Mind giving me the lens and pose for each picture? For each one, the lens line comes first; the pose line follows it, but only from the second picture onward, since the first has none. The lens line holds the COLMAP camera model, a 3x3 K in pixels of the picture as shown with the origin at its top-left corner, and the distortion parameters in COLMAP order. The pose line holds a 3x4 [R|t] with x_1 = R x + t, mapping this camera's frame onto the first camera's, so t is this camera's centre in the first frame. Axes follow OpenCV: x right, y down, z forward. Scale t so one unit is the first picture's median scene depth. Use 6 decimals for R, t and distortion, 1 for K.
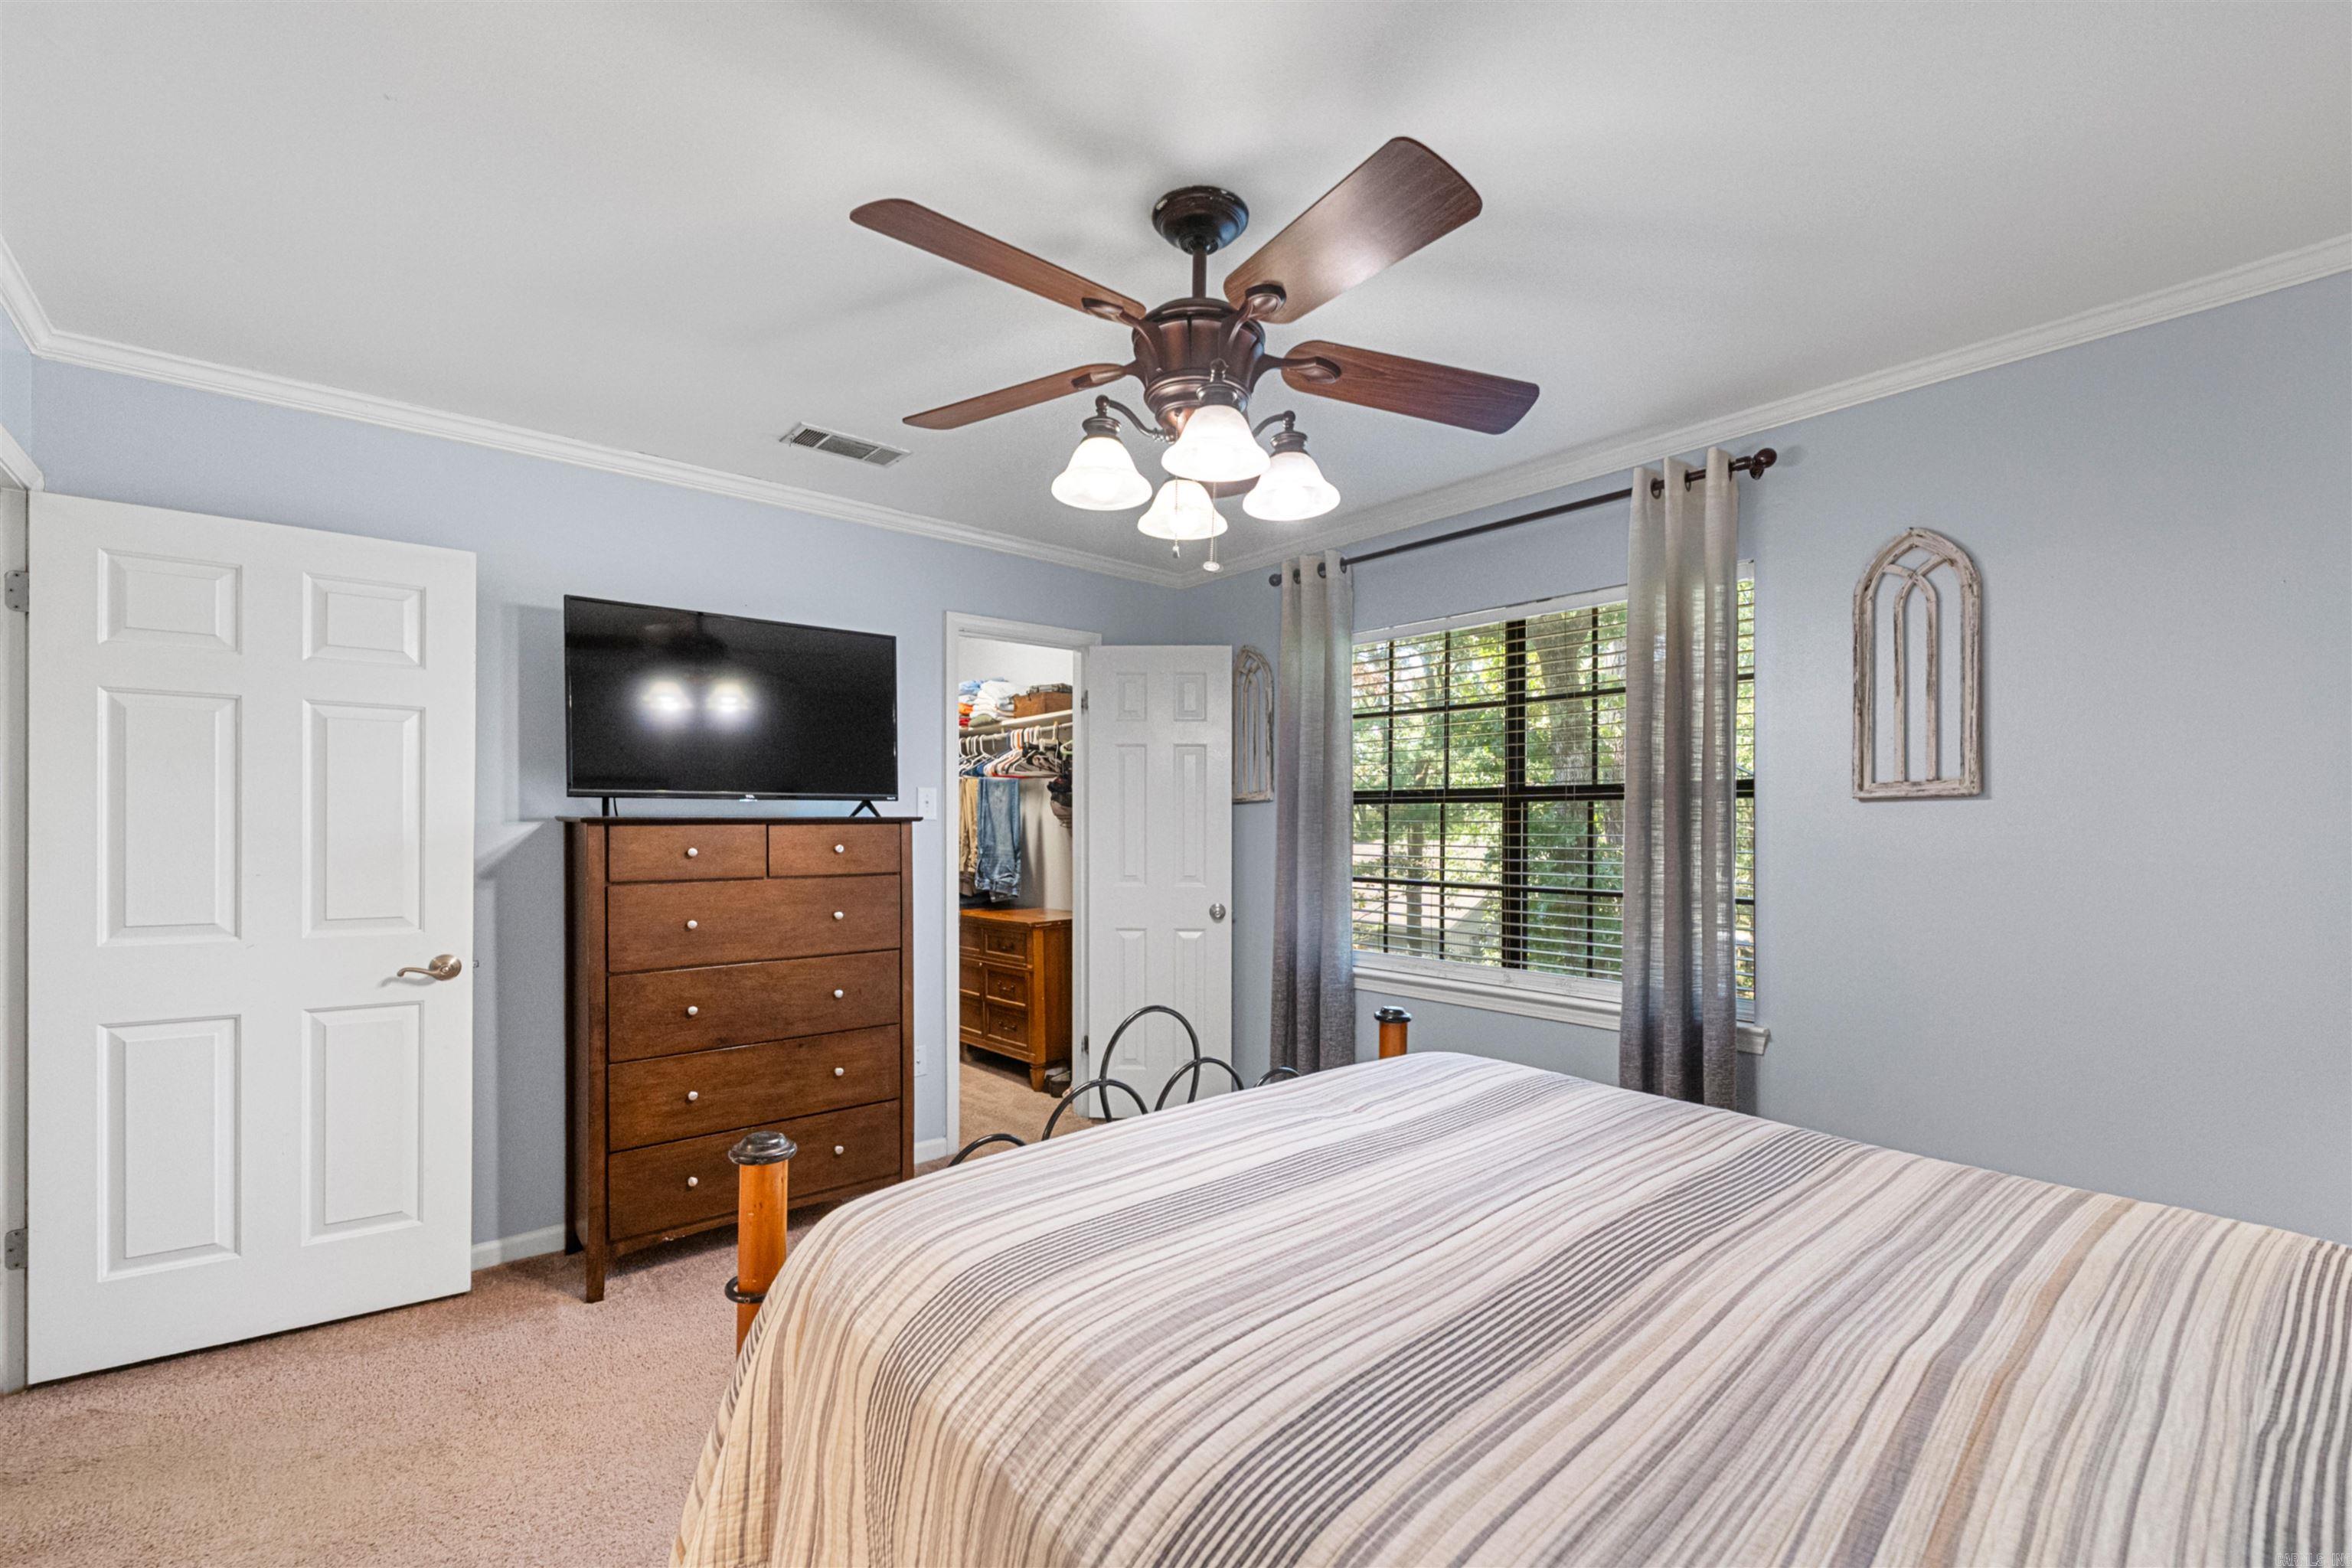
lens RADIAL K [[965.9, 0, 1203.7], [0, 965.9, 828.9], [0, 0, 1]] dist [0.005000, -0.001356]
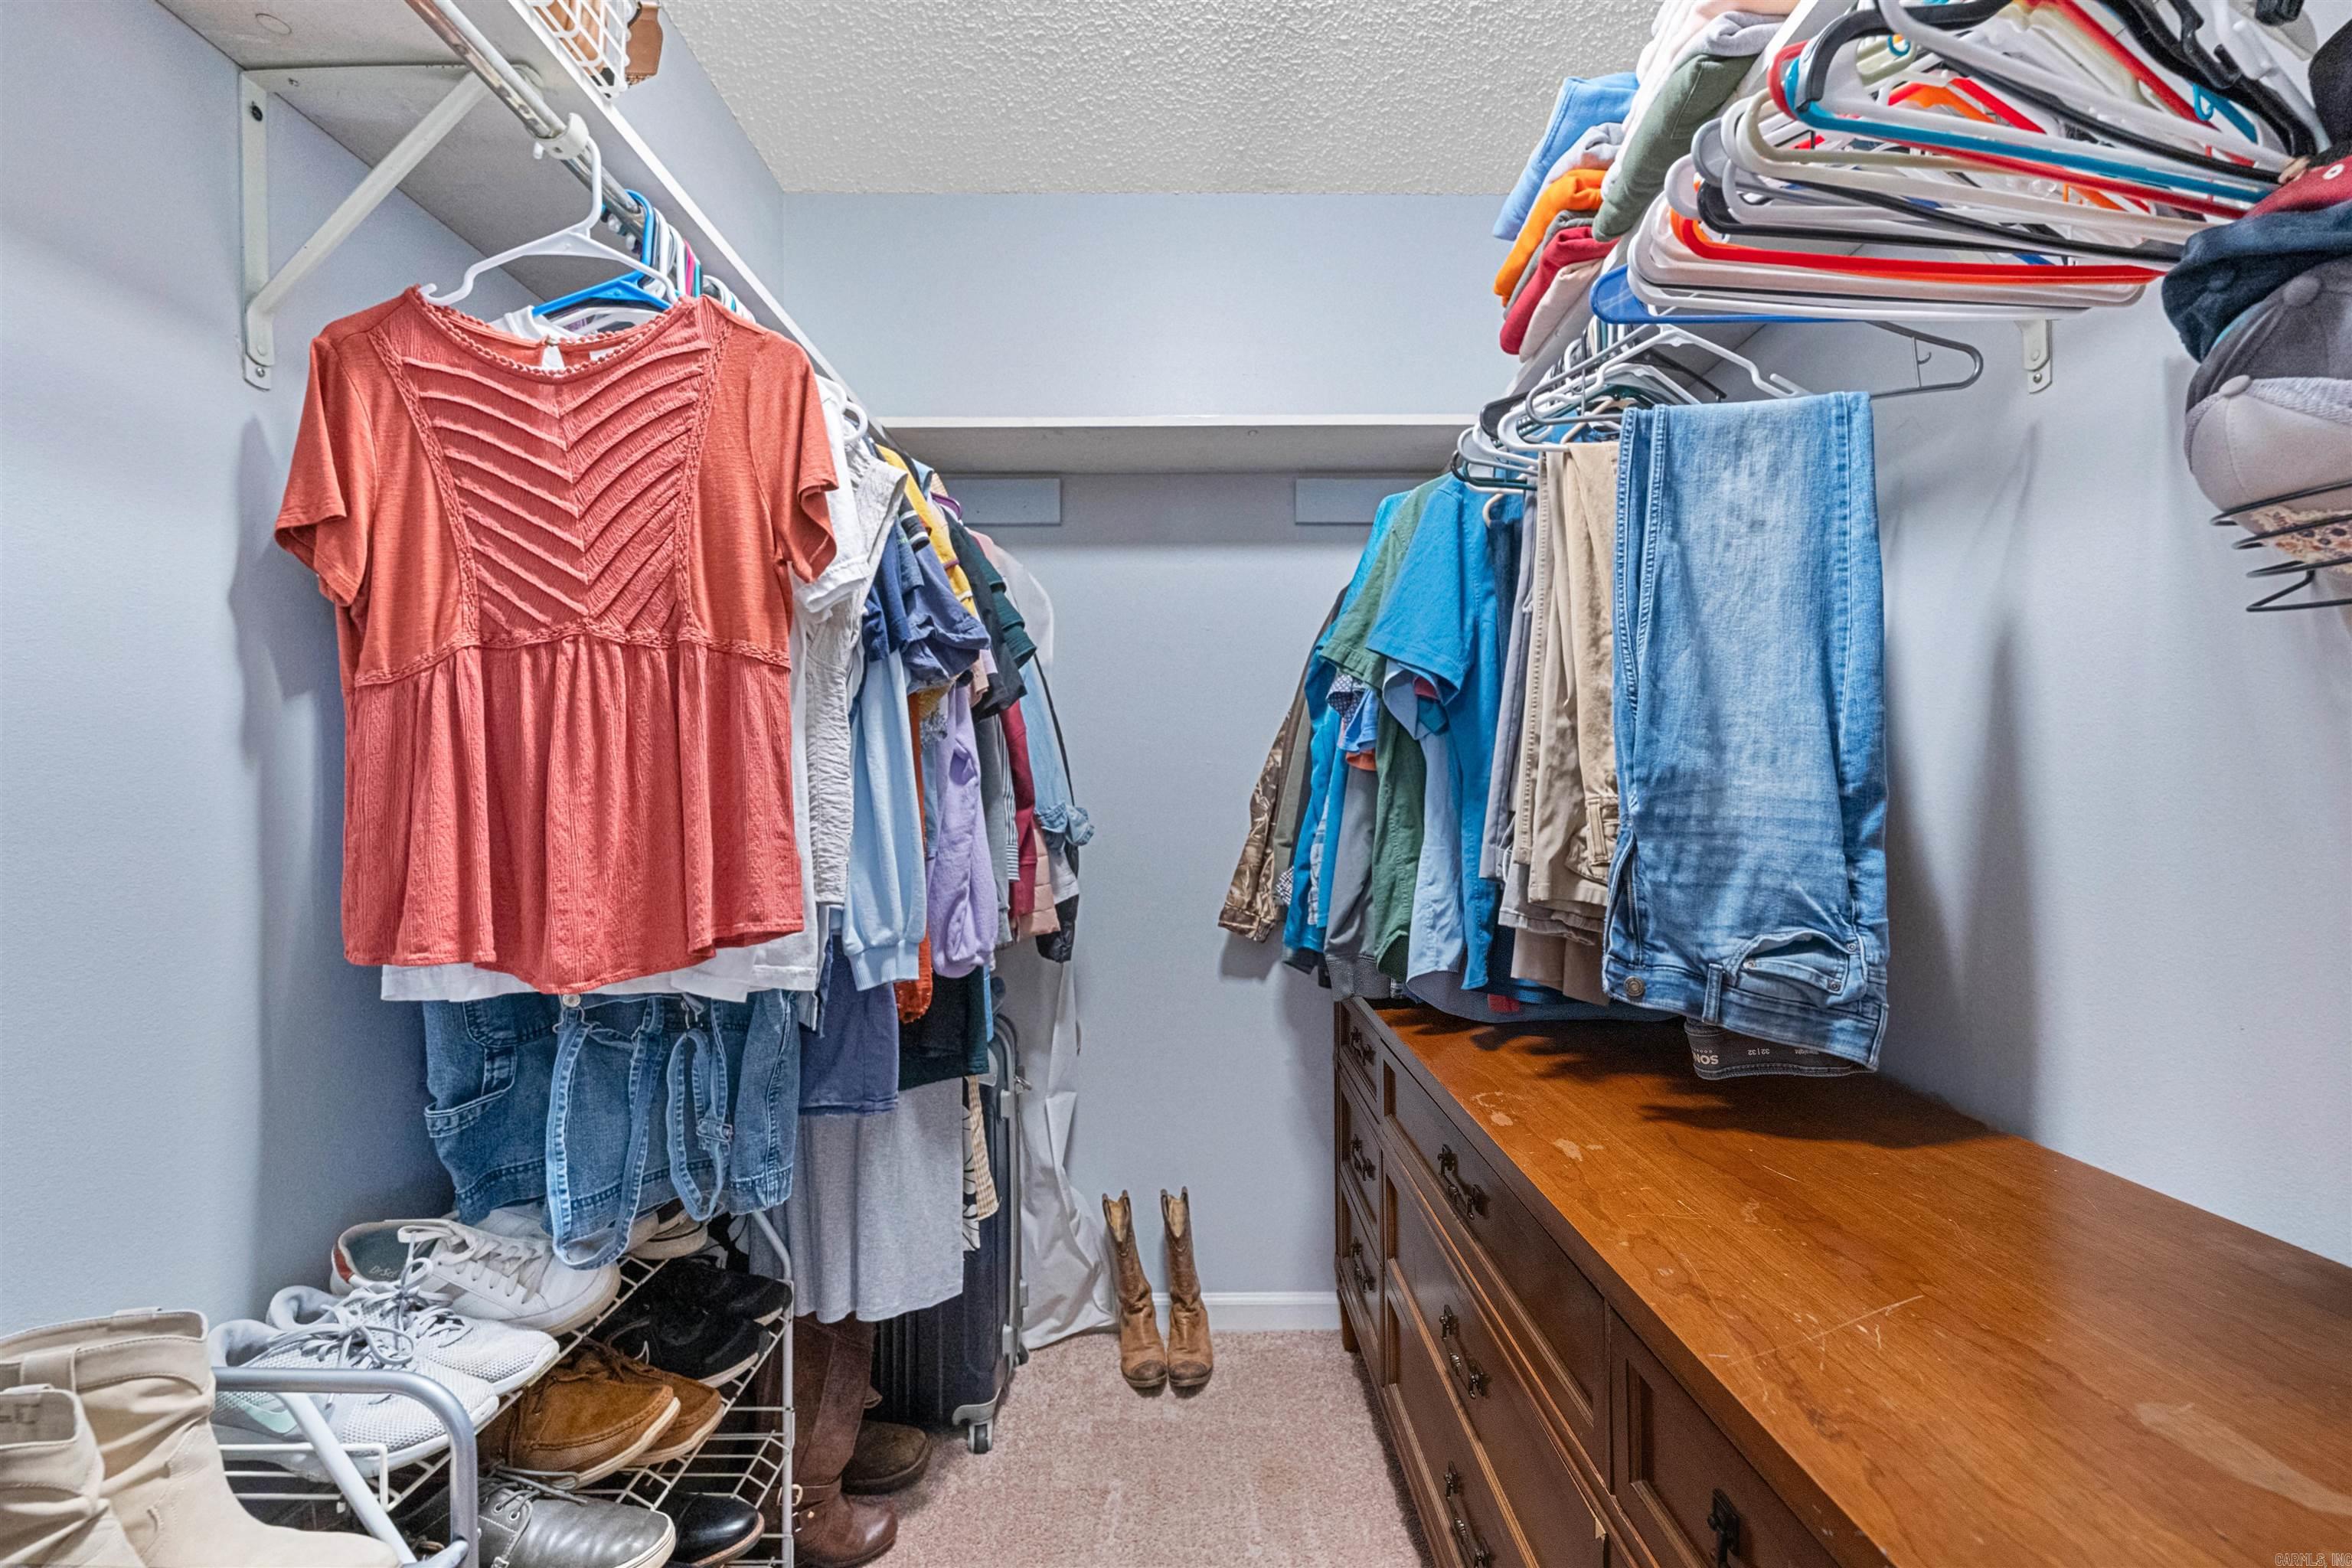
lens RADIAL K [[965.9, 0, 1174.0], [0, 965.9, 807.9], [0, 0, 1]] dist [0.005000, -0.001356]
pose [[0.746634, 0.003178, -0.665227, -0.455285], [-0.000574, 0.999991, 0.004133, 0.061342], [0.665234, -0.002704, 0.746630, 2.112371]]
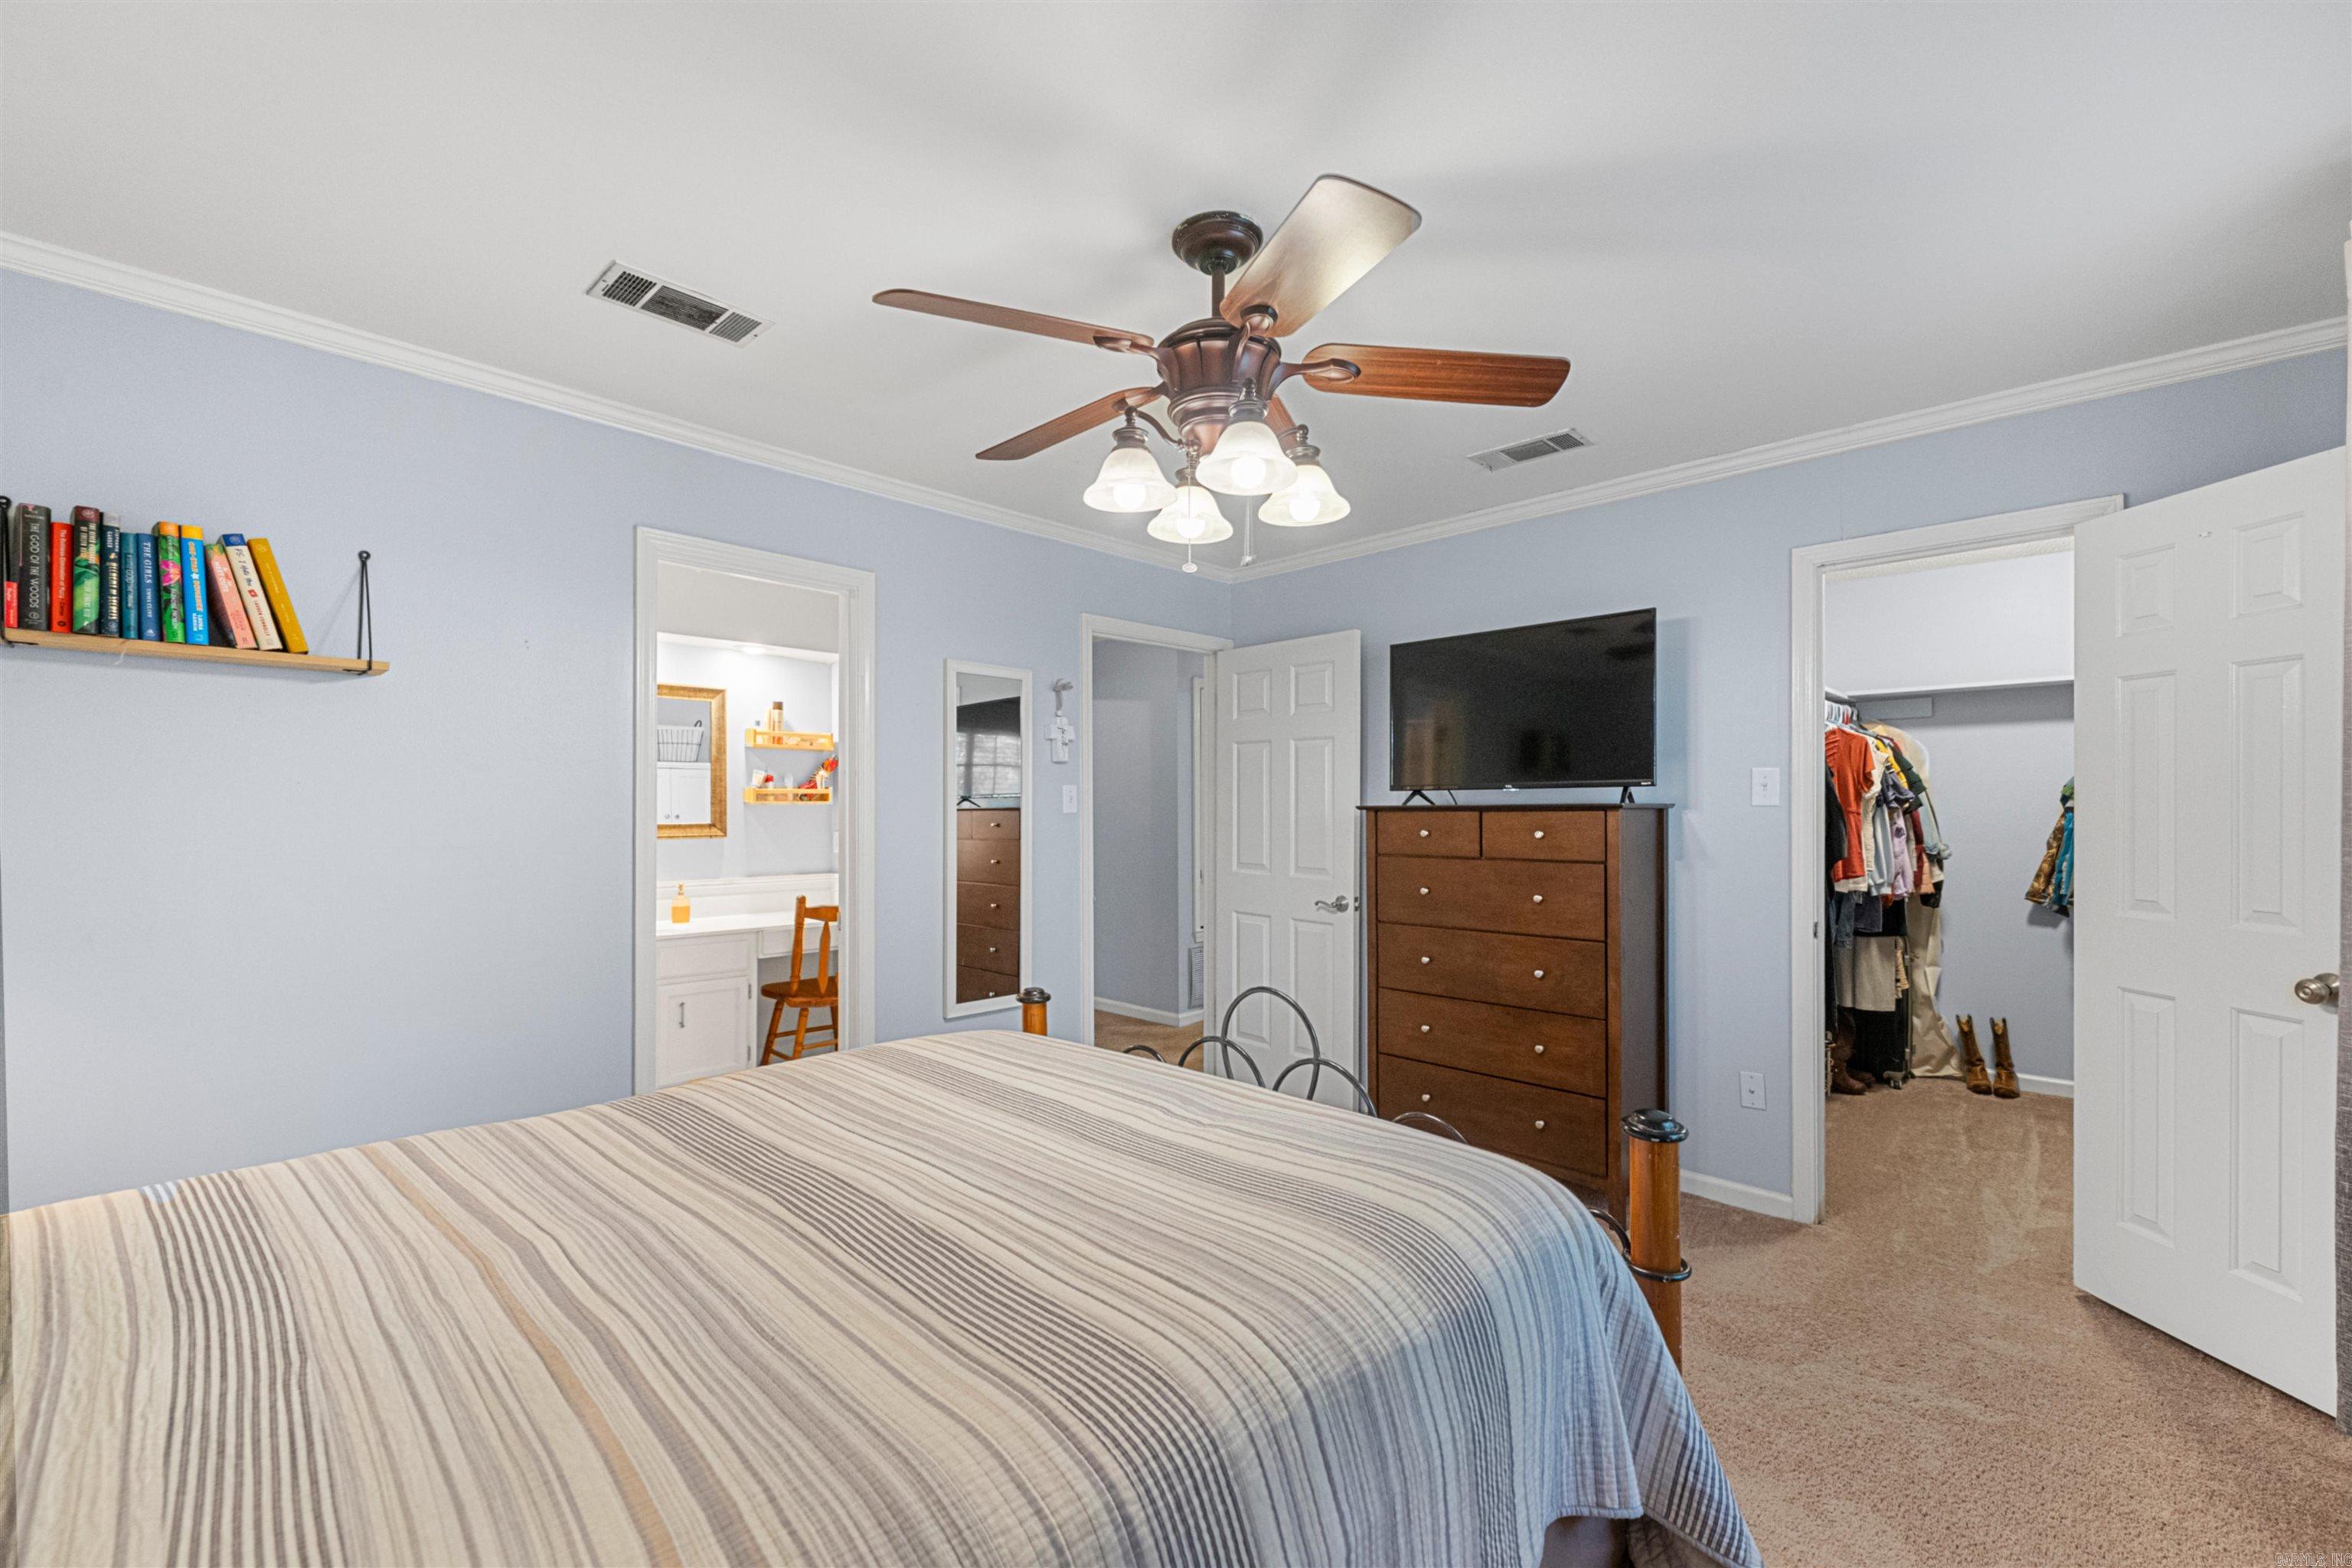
lens RADIAL K [[965.9, 0, 1176.8], [0, 965.9, 808.5], [0, 0, 1]] dist [0.005000, -0.001356]
pose [[0.095727, -0.000666, -0.995407, 0.923433], [-0.003908, 0.999992, -0.001045, -0.007715], [0.995400, 0.003991, 0.095723, 0.758712]]
